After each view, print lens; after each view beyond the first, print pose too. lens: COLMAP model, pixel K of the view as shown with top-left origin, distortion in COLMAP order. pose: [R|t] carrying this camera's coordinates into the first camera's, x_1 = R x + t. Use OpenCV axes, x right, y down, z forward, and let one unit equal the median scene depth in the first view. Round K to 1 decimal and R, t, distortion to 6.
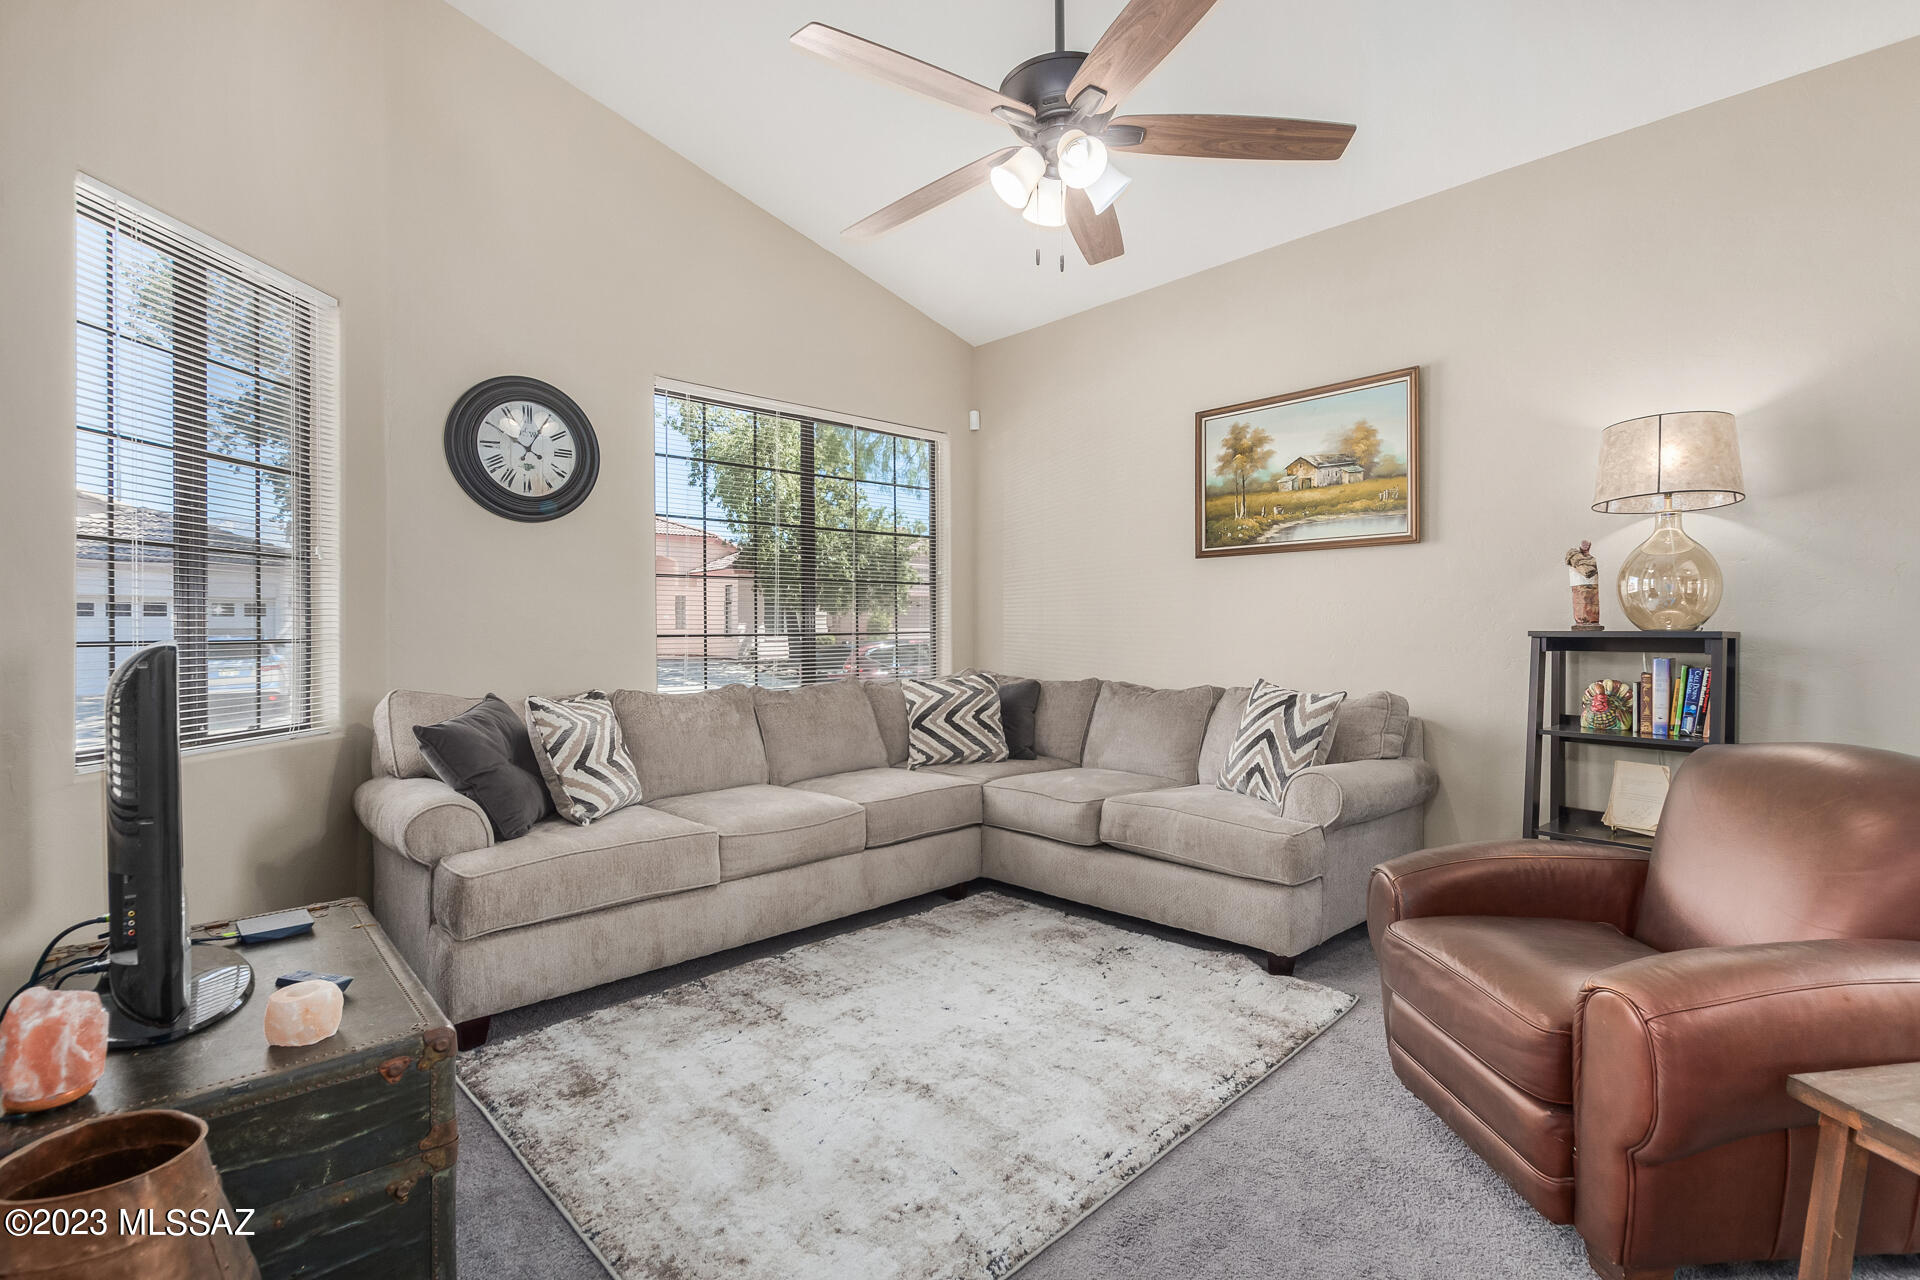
lens RADIAL K [[881.8, 0, 956.9], [0, 881.8, 633.9], [0, 0, 1]] dist [0.001701, -0.003301]
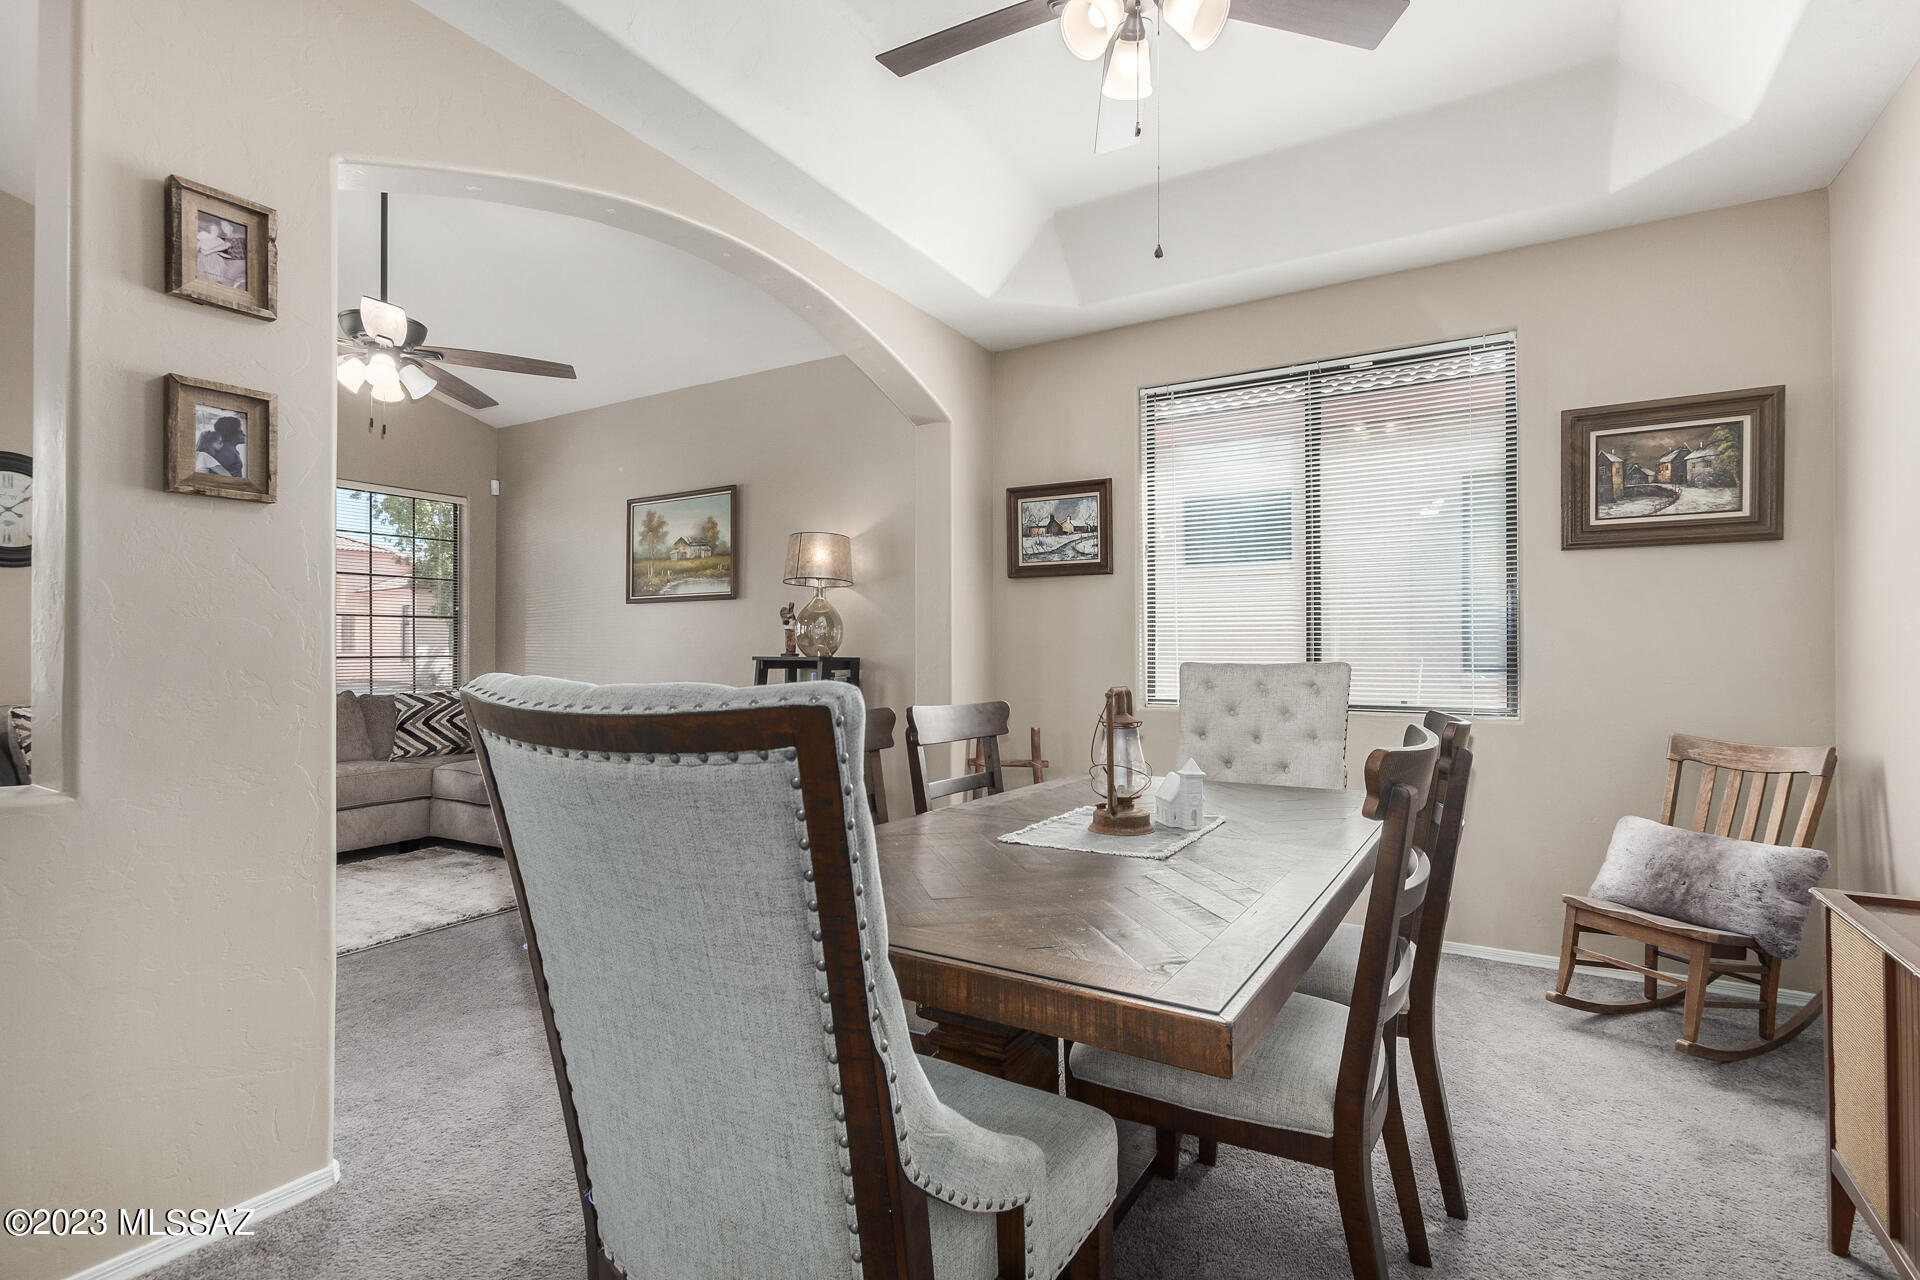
lens RADIAL K [[881.8, 0, 967.9], [0, 881.8, 654.2], [0, 0, 1]] dist [0.001701, -0.003301]
pose [[0.960428, 0.004237, 0.278496, 0.421944], [-0.003051, 0.999984, -0.004692, -0.001409], [-0.278512, 0.003657, 0.960426, -0.512686]]
